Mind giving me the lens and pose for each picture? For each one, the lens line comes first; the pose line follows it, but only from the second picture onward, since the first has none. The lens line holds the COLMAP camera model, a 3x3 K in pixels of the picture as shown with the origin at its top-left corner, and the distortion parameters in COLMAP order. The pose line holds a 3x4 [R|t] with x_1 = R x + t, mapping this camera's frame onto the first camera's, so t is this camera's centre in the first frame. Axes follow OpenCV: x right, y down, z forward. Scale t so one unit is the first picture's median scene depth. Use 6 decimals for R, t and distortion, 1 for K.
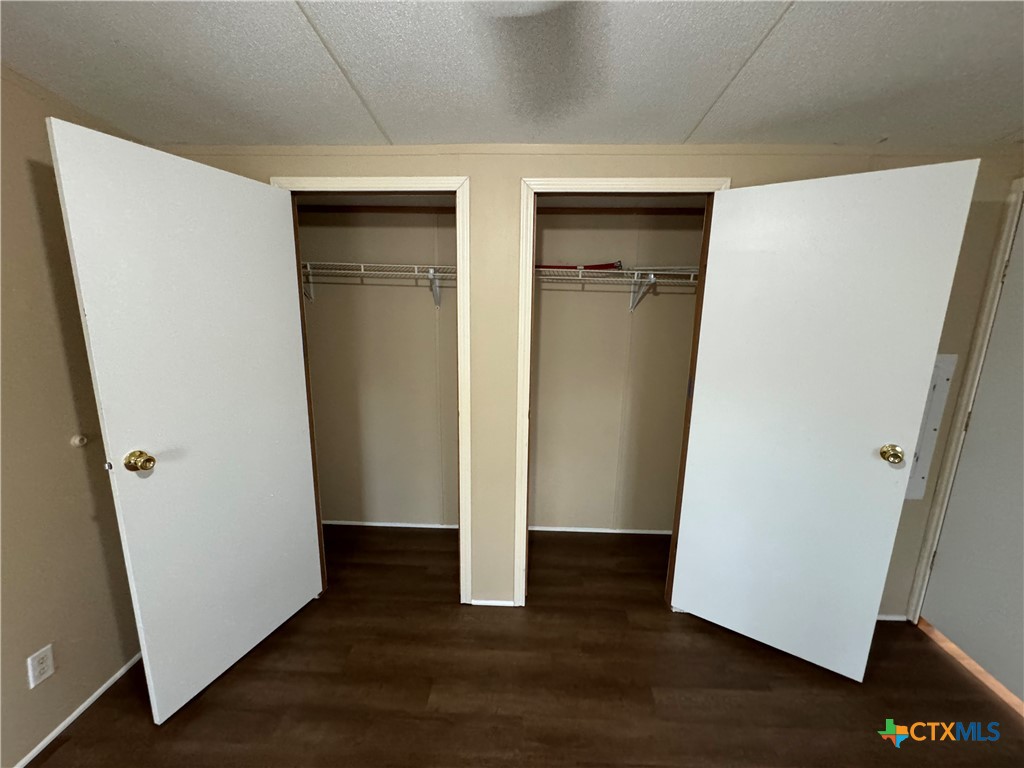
lens RADIAL K [[411.6, 0, 512.2], [0, 411.6, 383.8], [0, 0, 1]] dist [-0.002627, 0.000620]
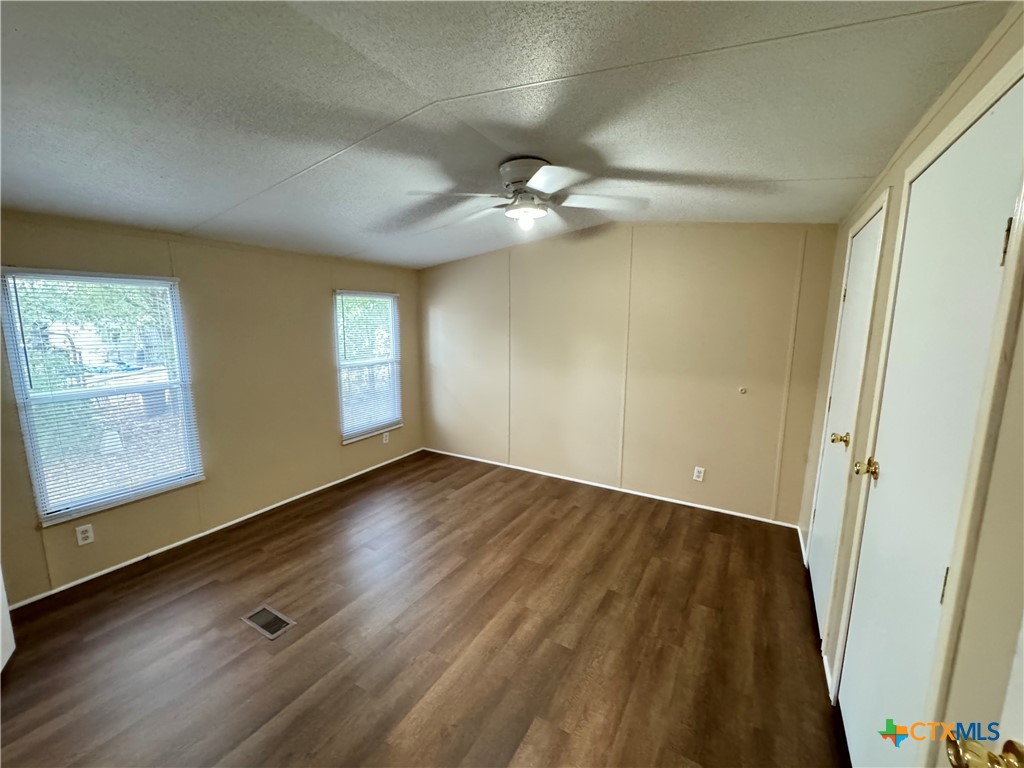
lens RADIAL K [[411.6, 0, 512.2], [0, 411.6, 383.8], [0, 0, 1]] dist [-0.002627, 0.000620]
pose [[-0.484243, 0.126631, -0.865721, 1.295942], [-0.179676, 0.953989, 0.240044, -0.184956], [0.856286, 0.271789, -0.439210, 0.898470]]
